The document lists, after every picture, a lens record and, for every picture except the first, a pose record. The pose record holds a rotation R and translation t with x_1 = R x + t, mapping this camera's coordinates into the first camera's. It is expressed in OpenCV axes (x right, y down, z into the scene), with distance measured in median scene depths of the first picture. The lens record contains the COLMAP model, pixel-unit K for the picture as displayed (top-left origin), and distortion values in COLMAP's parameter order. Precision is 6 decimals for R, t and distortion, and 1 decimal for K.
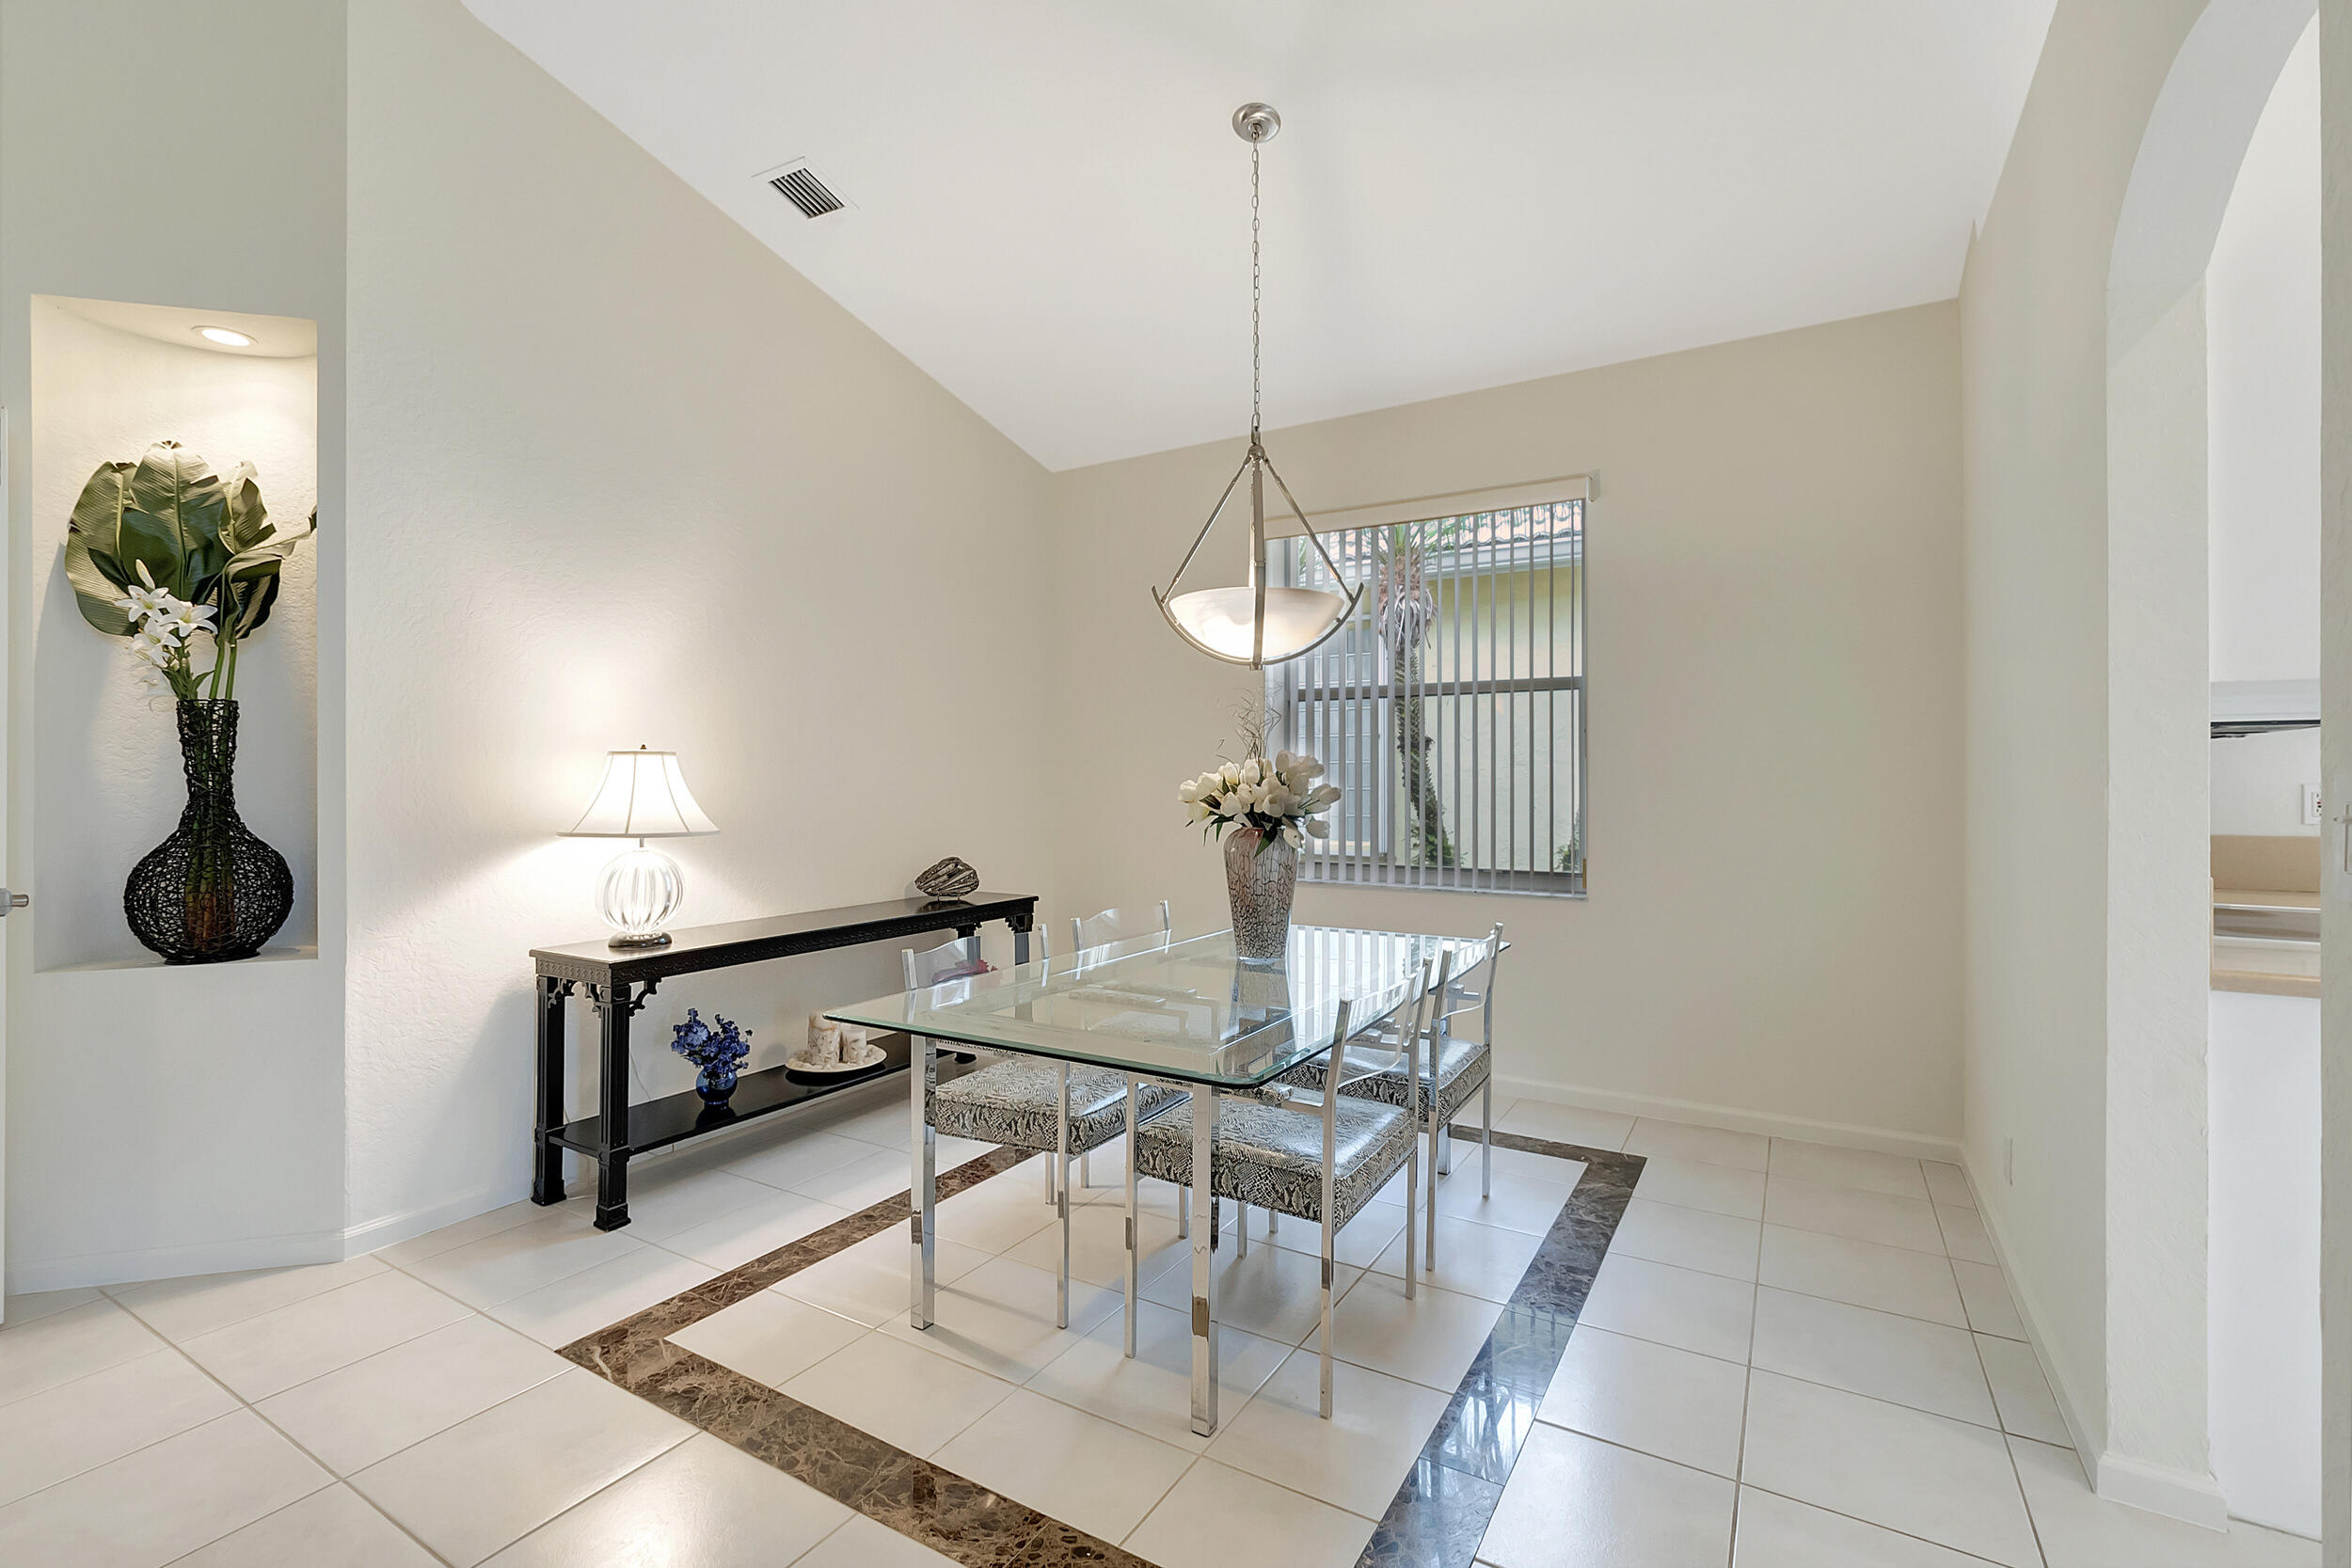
lens RADIAL K [[1040.5, 0, 1168.7], [0, 1040.5, 780.8], [0, 0, 1]] dist [0.001459, -0.001136]
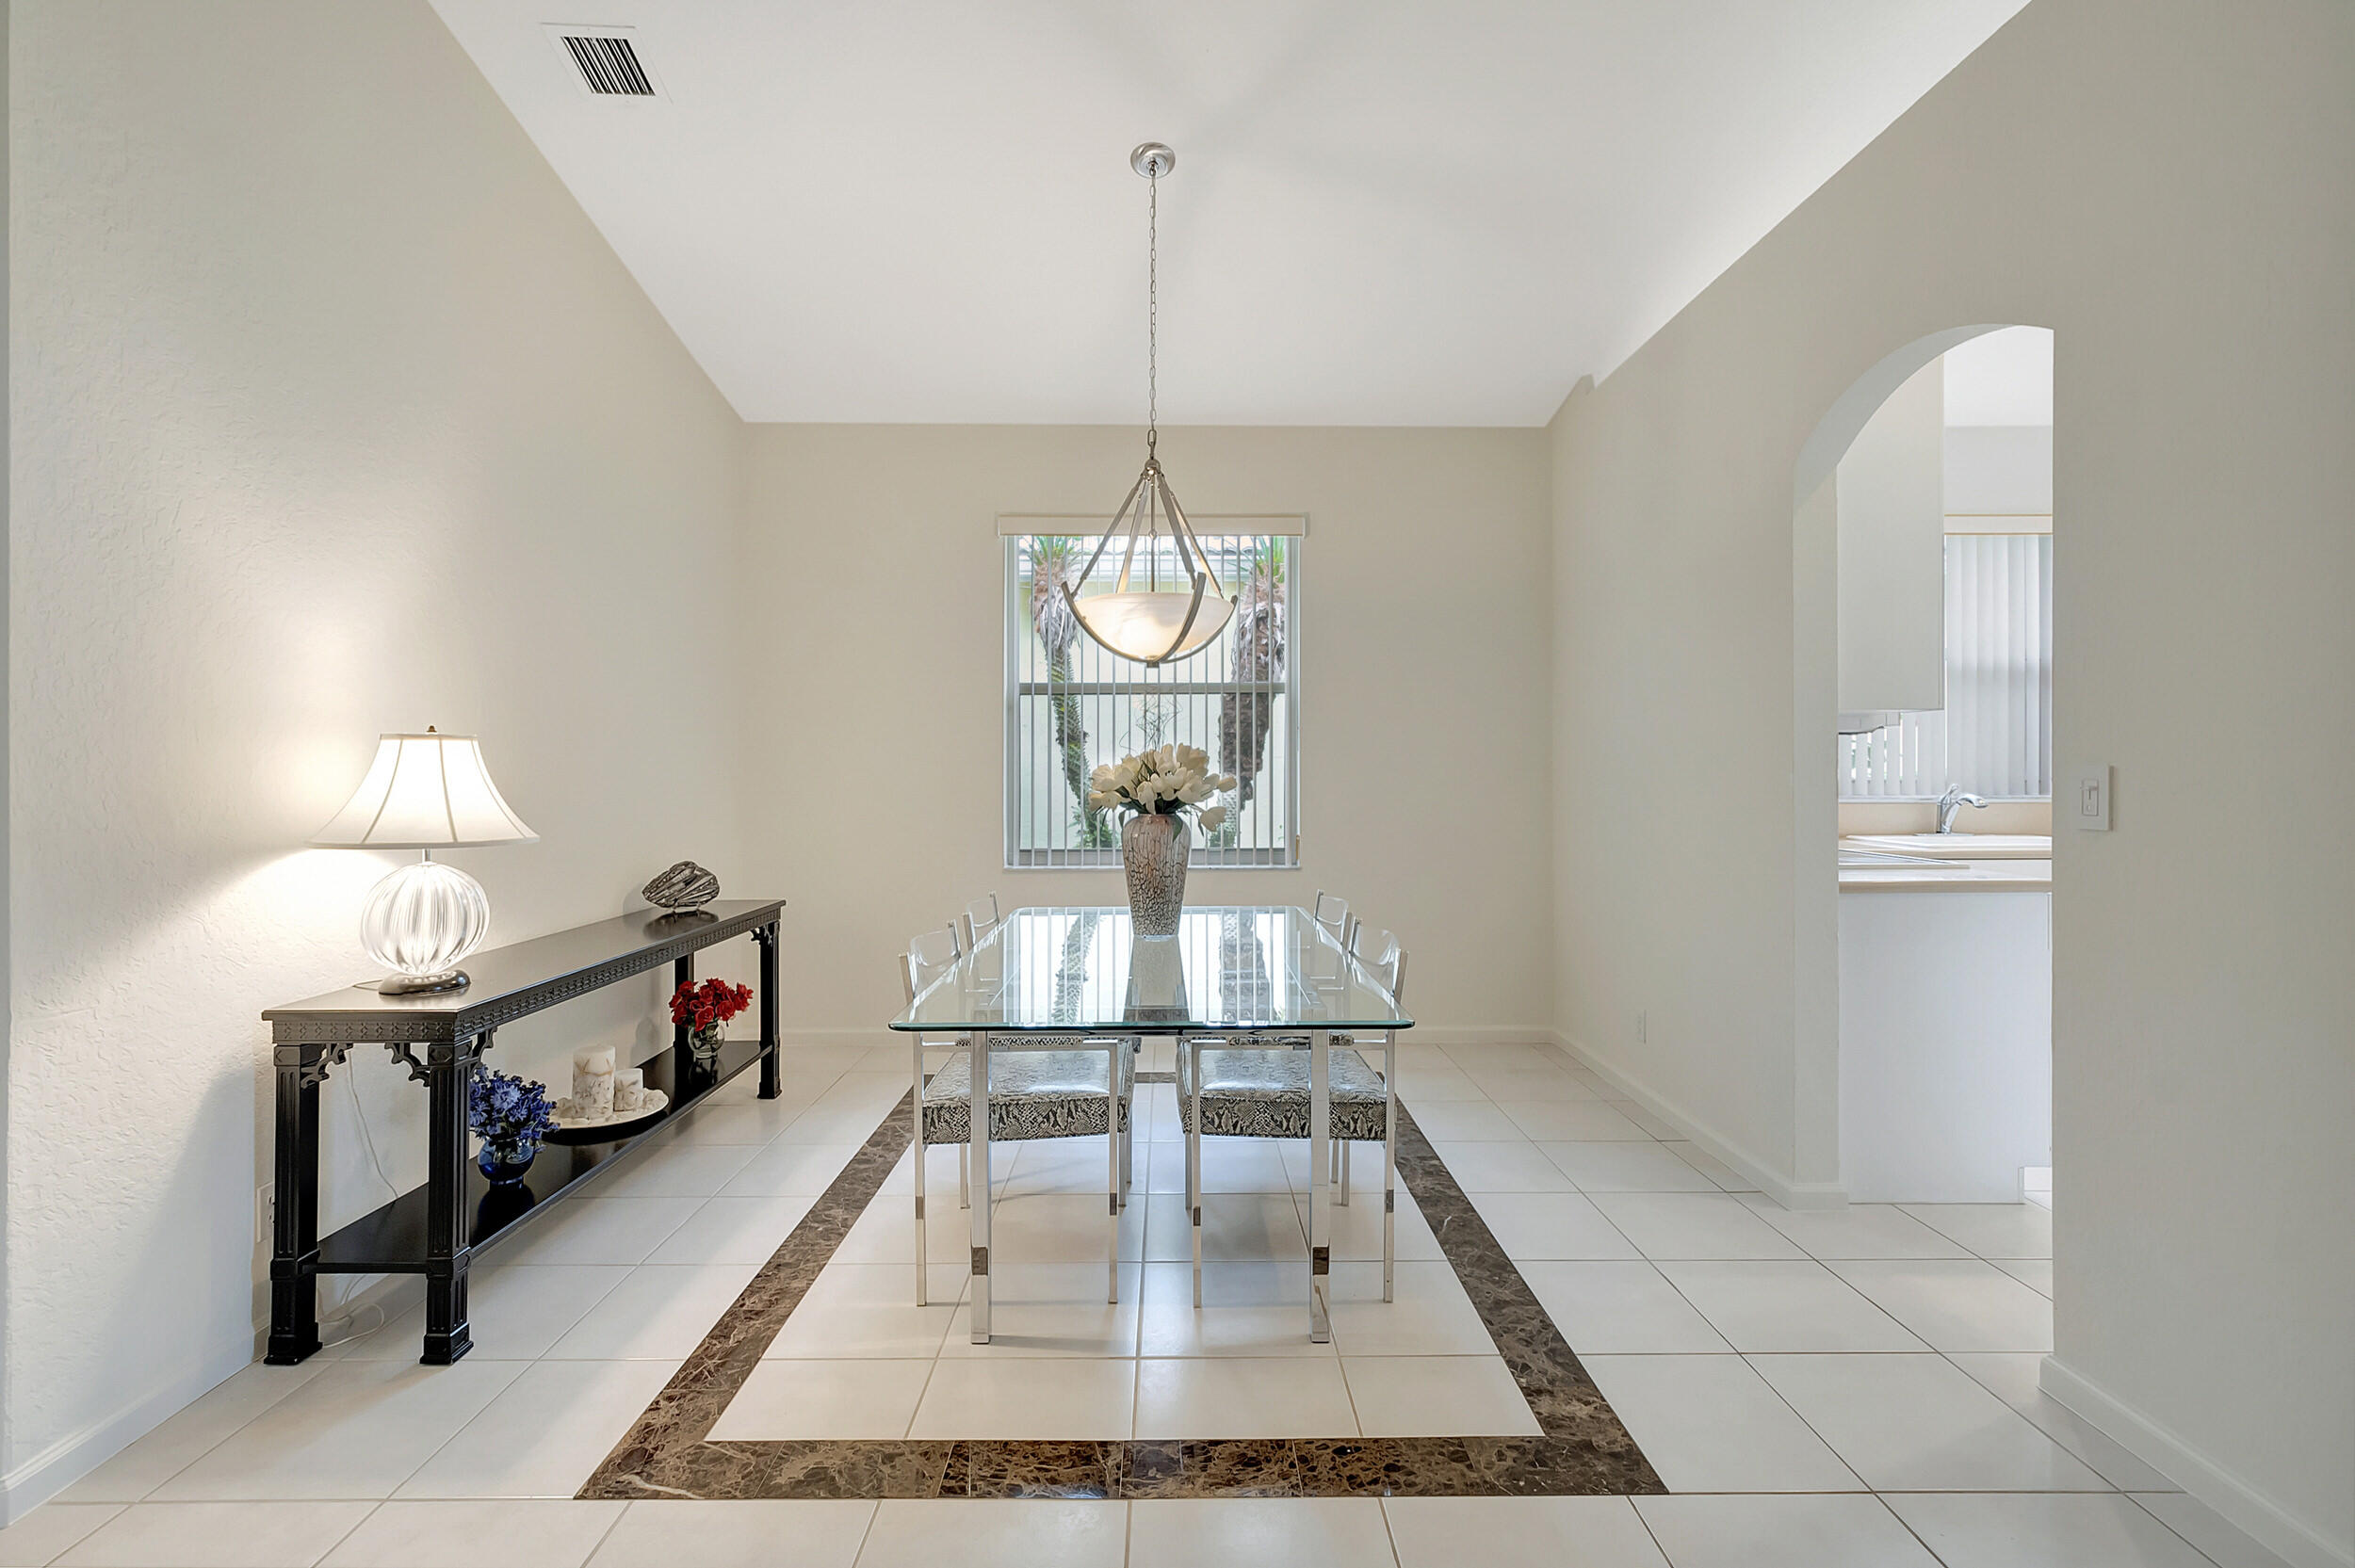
lens RADIAL K [[1041.8, 0, 1162.8], [0, 1041.8, 775.1], [0, 0, 1]] dist [0.001459, -0.001136]
pose [[0.855275, -0.004410, 0.518155, -0.441344], [0.003941, 0.999990, 0.002005, 0.001748], [-0.518159, 0.000328, 0.855284, 0.070212]]
